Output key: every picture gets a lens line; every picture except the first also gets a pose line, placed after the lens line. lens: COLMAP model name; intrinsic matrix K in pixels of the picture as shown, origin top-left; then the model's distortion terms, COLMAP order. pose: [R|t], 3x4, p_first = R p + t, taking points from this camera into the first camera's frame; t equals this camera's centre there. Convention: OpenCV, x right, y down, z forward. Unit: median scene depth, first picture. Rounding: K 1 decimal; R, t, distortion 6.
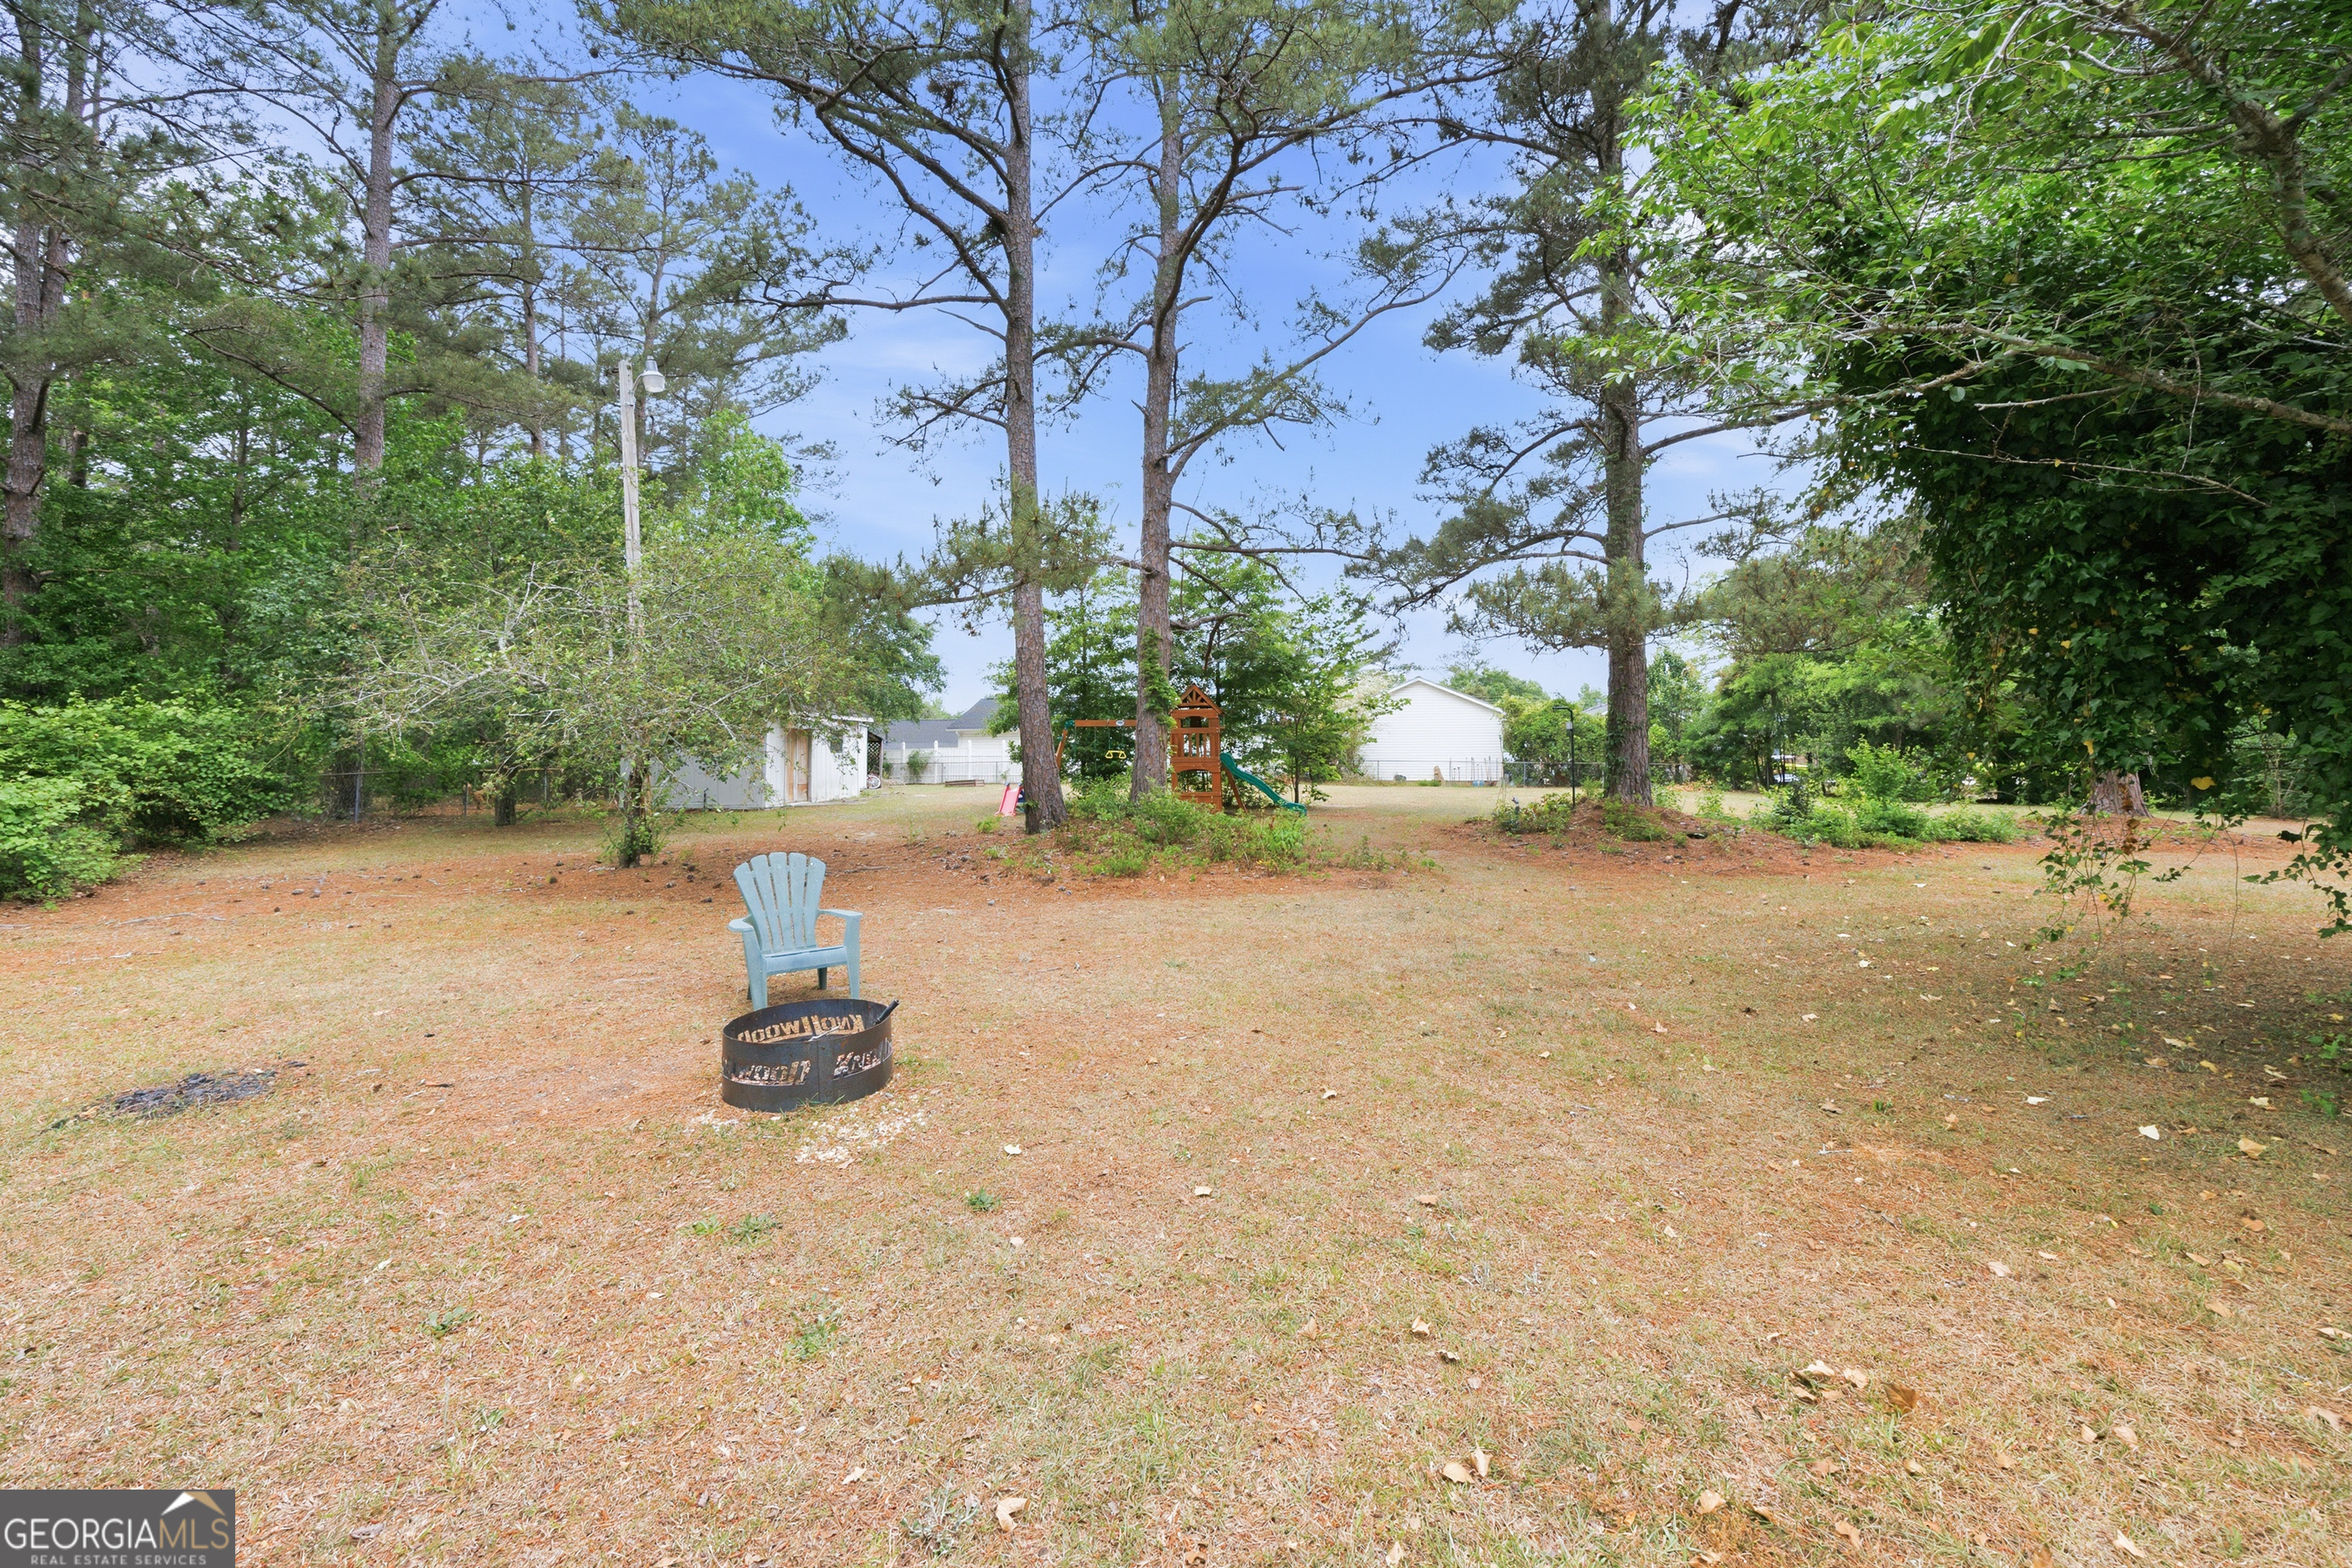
lens RADIAL K [[935.6, 0, 1168.9], [0, 935.6, 770.8], [0, 0, 1]] dist [0.007287, 0.000041]
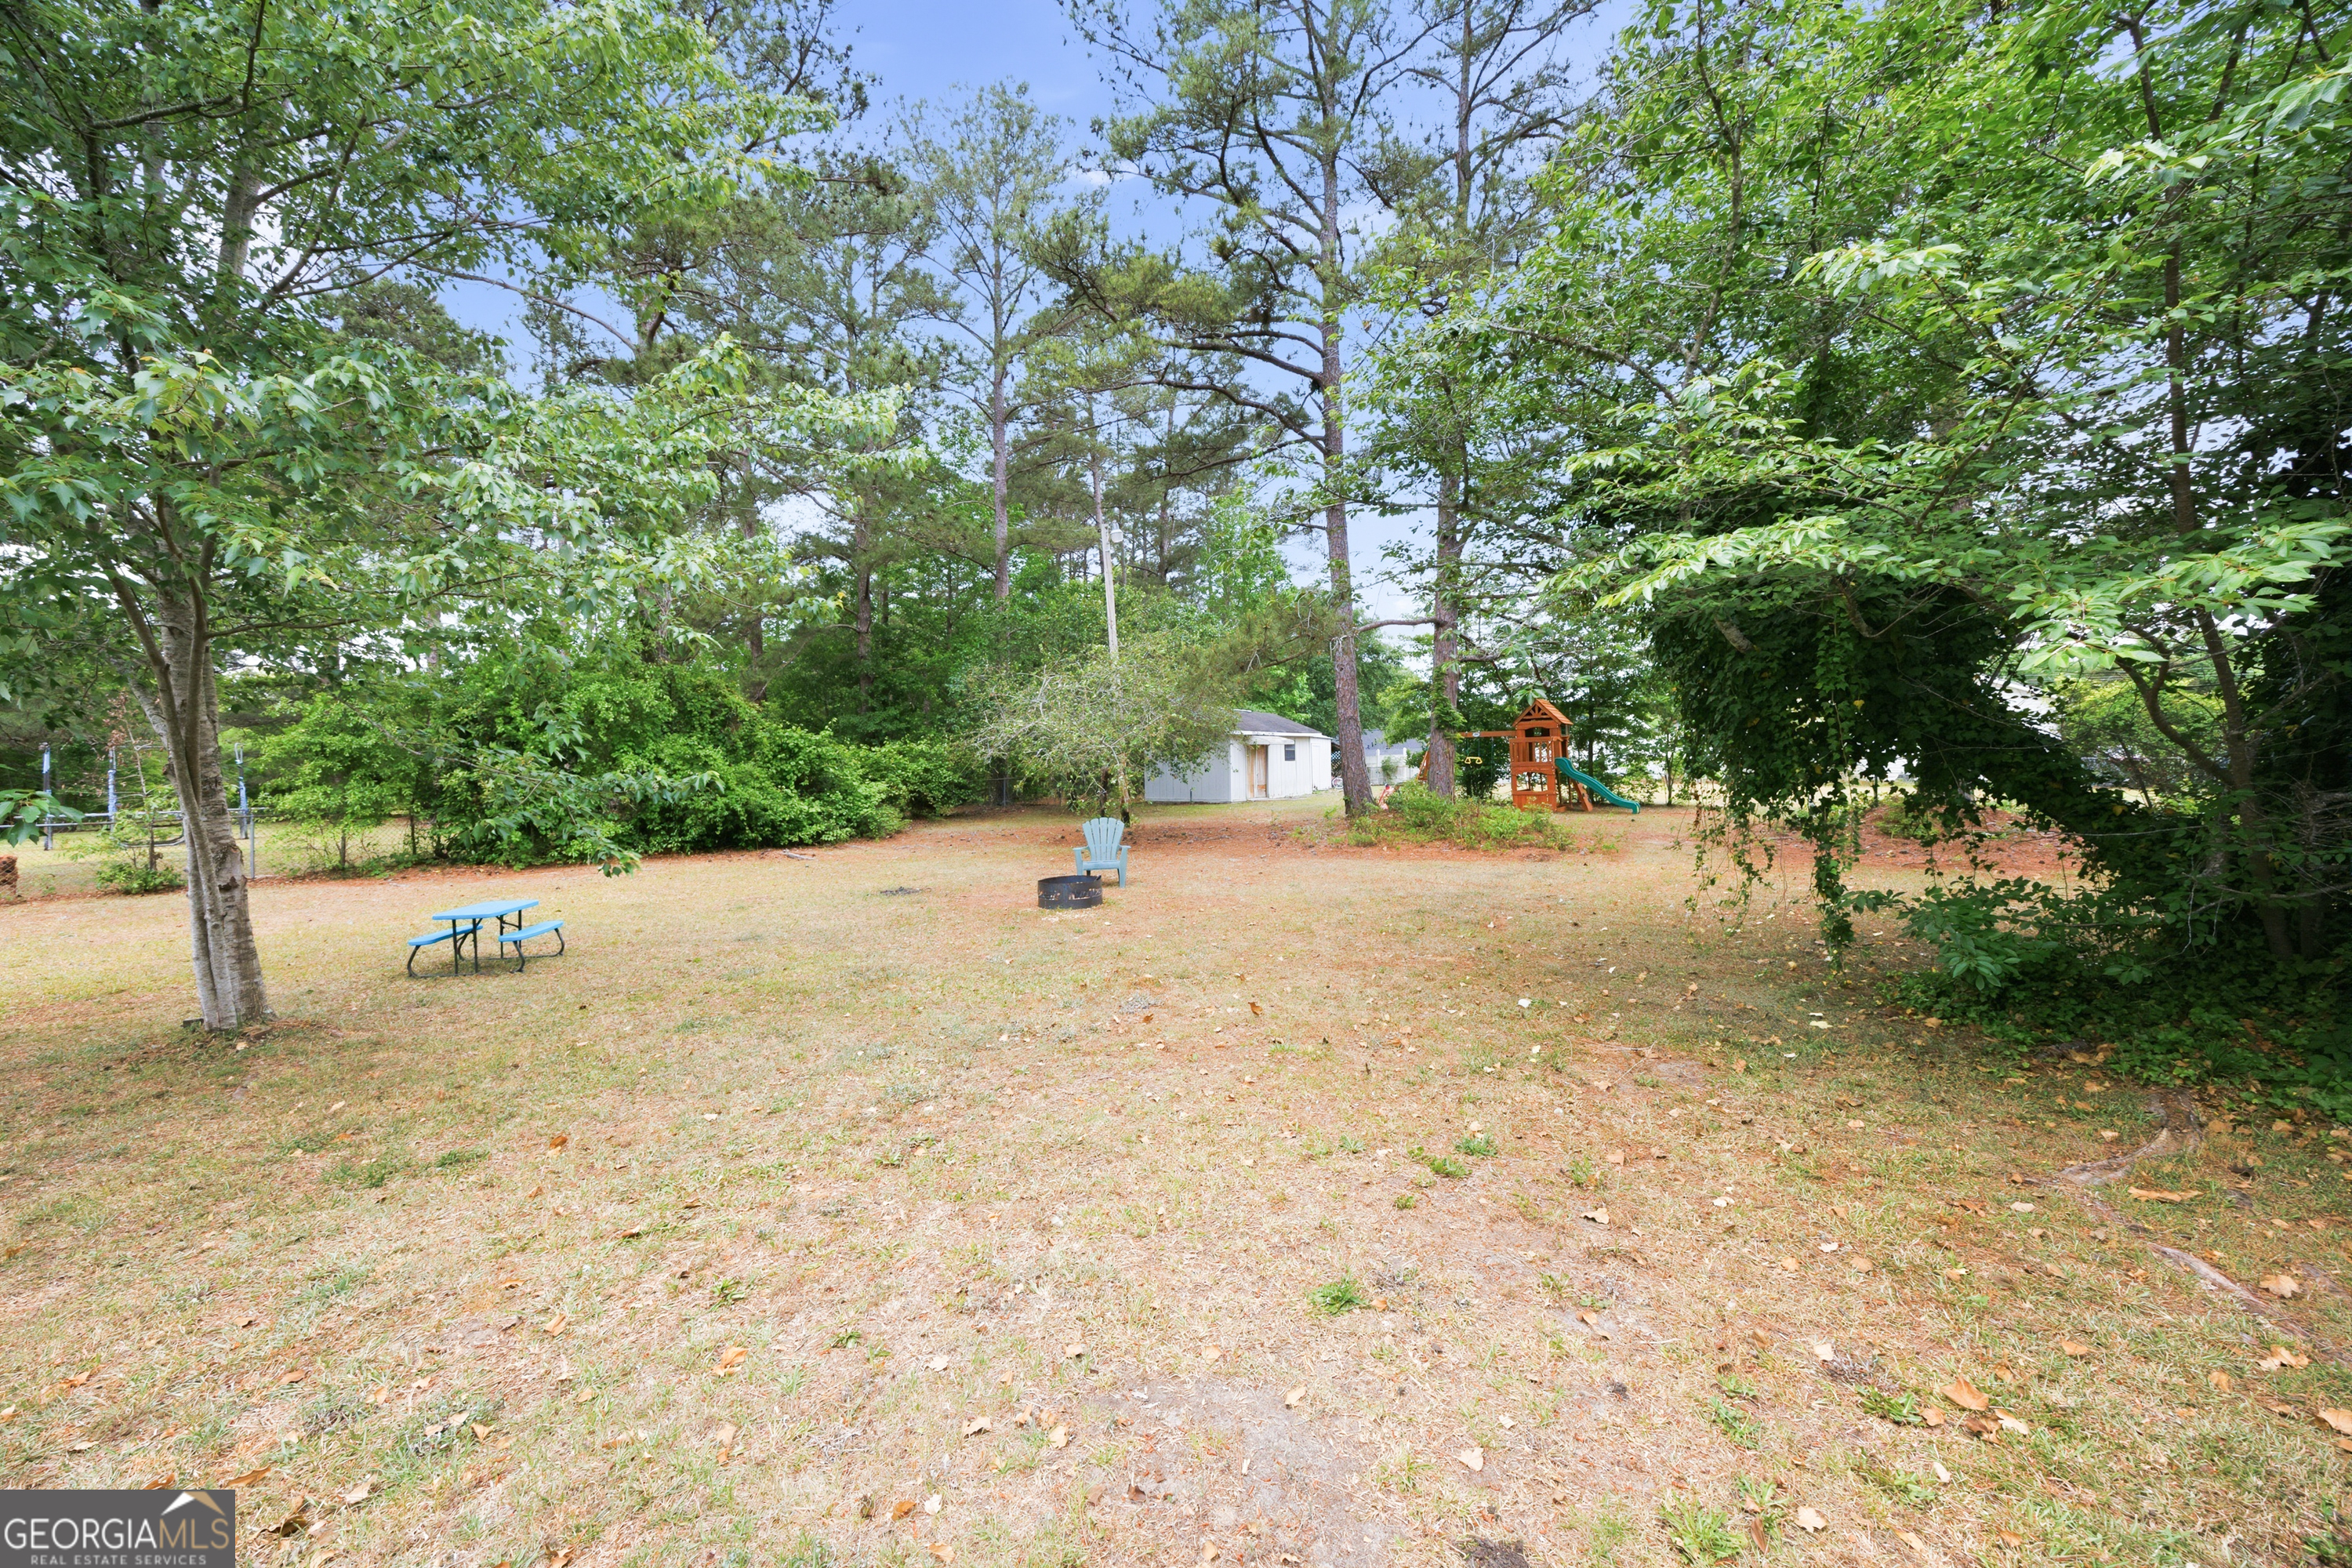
lens RADIAL K [[917.4, 0, 1163.2], [0, 917.4, 788.1], [0, 0, 1]] dist [0.000078, -0.000112]
pose [[0.834680, -0.001683, -0.550733, 0.376358], [0.010971, 0.999848, 0.013572, 0.000401], [0.550626, -0.017370, 0.834571, -0.282945]]
